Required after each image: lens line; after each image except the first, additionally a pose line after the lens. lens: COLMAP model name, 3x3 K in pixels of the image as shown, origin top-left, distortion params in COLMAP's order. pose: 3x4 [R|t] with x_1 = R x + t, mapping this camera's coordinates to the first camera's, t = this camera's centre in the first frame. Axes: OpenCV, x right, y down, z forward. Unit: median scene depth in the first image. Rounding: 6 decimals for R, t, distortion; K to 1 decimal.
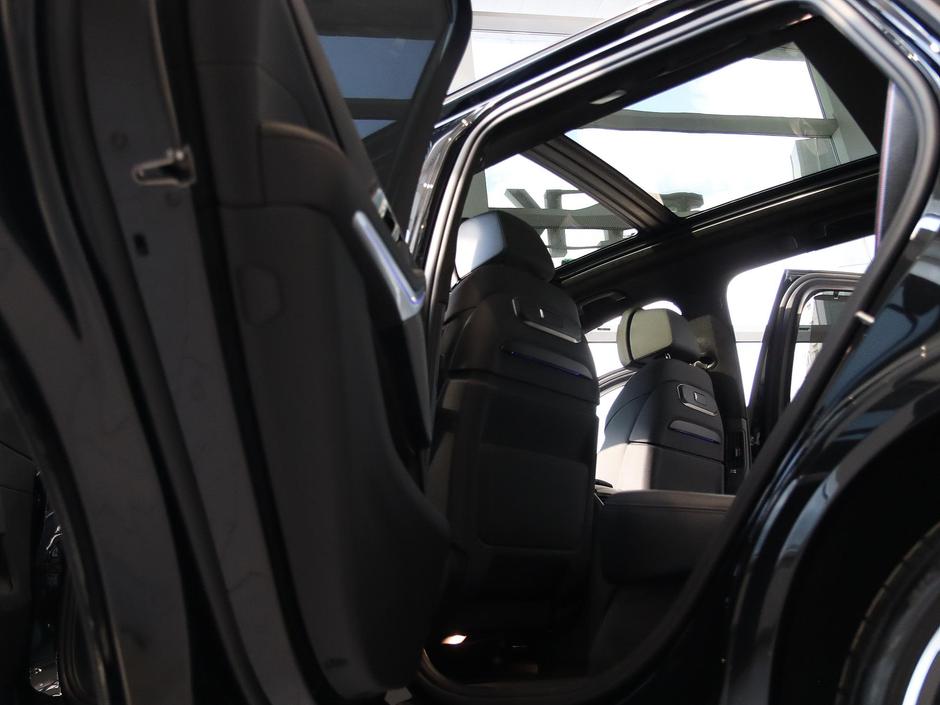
lens RADIAL K [[898.3, 0, 470.0], [0, 898.3, 352.5], [0, 0, 1]] dist [-0.081244, 0.007613]
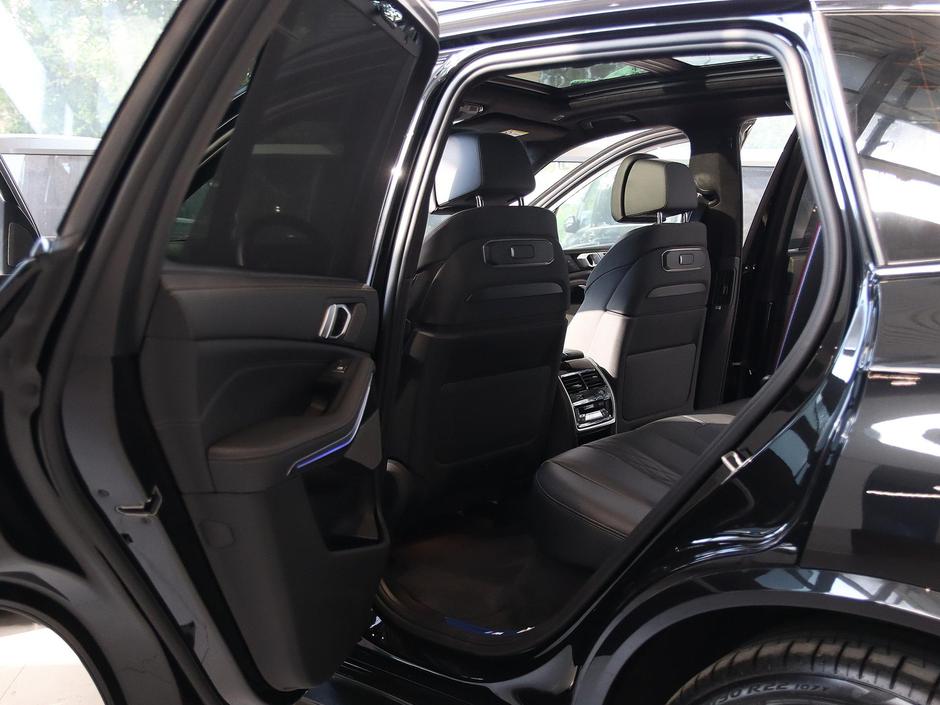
lens RADIAL K [[968.4, 0, 470.0], [0, 968.4, 352.5], [0, 0, 1]] dist [-0.050982, -0.006267]
pose [[0.997417, 0.063814, -0.032985, 0.073065], [-0.045110, 0.913765, 0.403731, -0.381035], [0.055904, -0.401200, 0.914283, -0.086297]]
